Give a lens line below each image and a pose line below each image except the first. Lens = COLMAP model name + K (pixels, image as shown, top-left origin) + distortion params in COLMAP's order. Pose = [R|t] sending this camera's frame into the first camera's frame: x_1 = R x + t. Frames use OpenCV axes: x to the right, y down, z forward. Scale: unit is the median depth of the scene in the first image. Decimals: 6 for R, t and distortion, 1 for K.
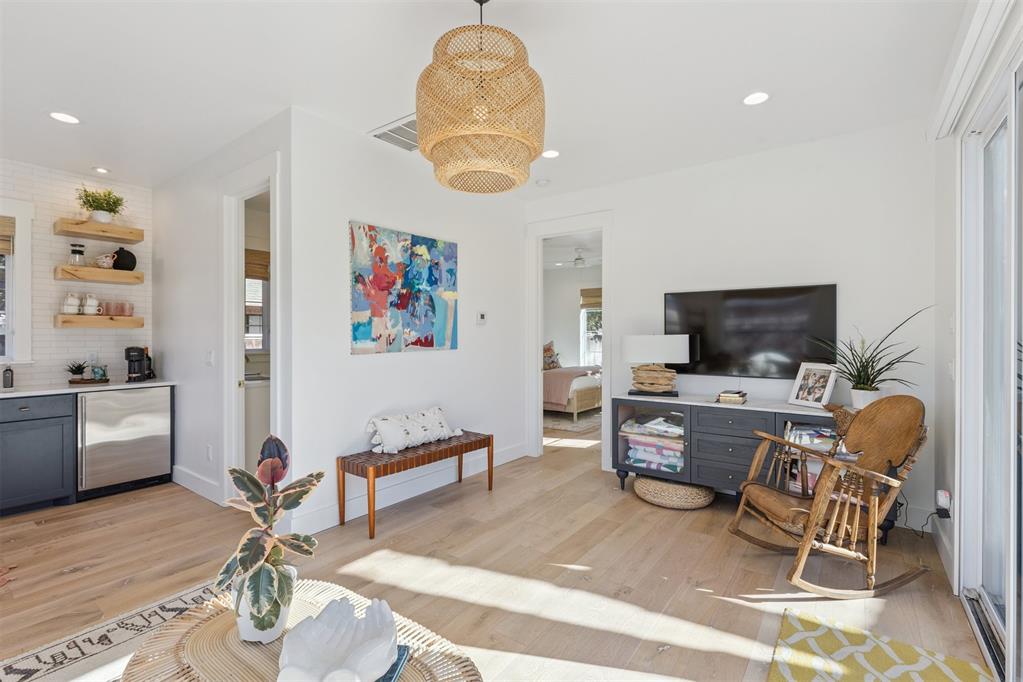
lens RADIAL K [[461.6, 0, 514.7], [0, 461.6, 335.3], [0, 0, 1]] dist [0.003978, -0.001331]
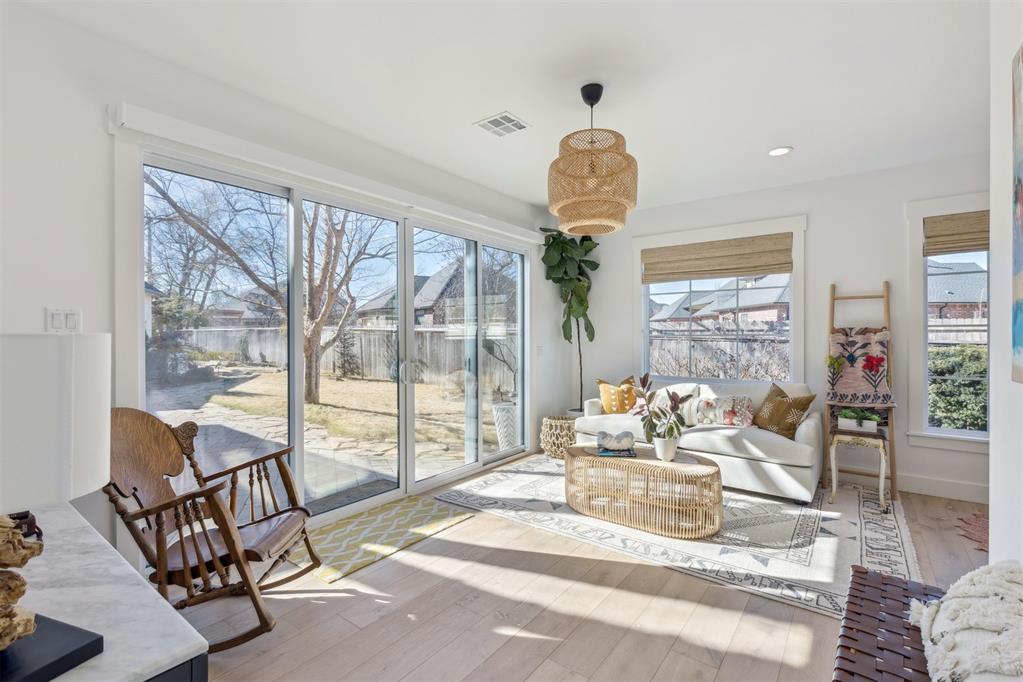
lens RADIAL K [[461.6, 0, 512.6], [0, 461.6, 341.0], [0, 0, 1]] dist [0.003978, -0.001331]
pose [[-0.999860, -0.004349, 0.016146, 0.150651], [-0.004355, 0.999990, -0.000329, 0.017098], [-0.016144, -0.000399, -0.999870, 2.246691]]
